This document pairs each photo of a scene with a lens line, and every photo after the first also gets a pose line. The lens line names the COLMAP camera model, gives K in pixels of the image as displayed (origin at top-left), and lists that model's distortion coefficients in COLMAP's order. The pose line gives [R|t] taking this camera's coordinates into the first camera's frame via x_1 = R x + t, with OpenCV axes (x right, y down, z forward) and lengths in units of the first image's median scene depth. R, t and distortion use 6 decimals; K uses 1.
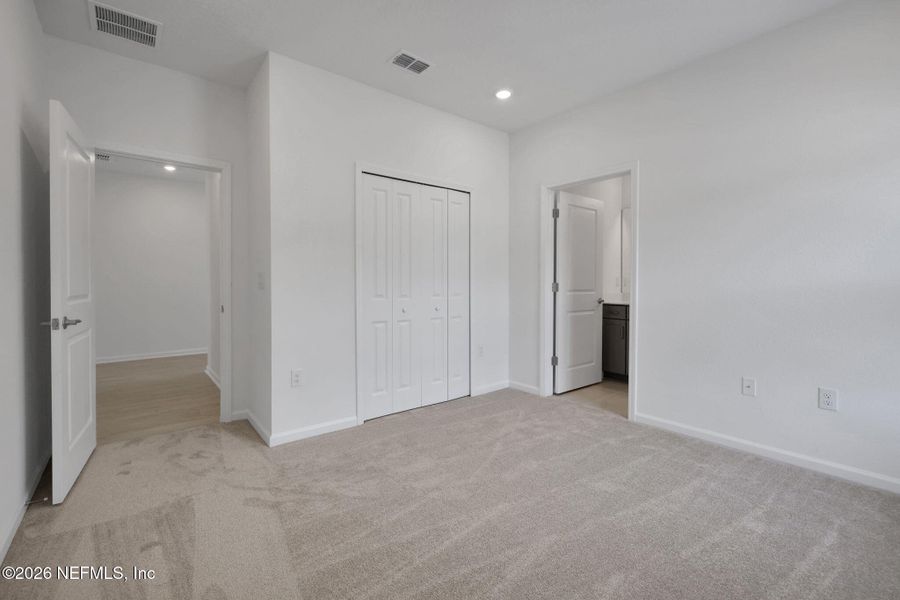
lens RADIAL K [[391.6, 0, 446.0], [0, 391.6, 287.2], [0, 0, 1]] dist [-0.000114, -0.000382]
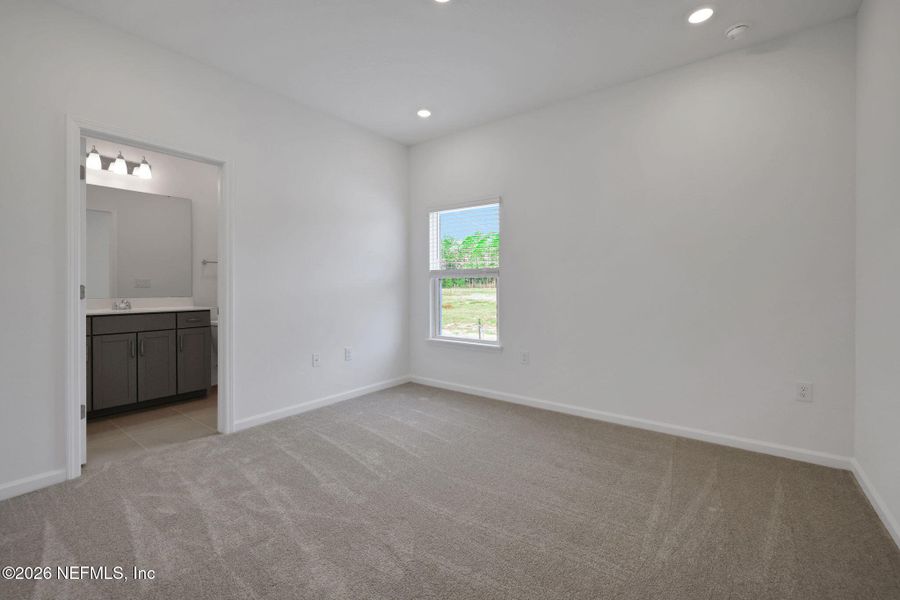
lens RADIAL K [[391.6, 0, 446.0], [0, 391.6, 287.2], [0, 0, 1]] dist [-0.000114, -0.000382]
pose [[-0.246382, -0.005344, 0.969158, -0.572192], [0.002590, 0.999978, 0.006172, -0.007847], [-0.969169, 0.004031, -0.246363, 0.767475]]
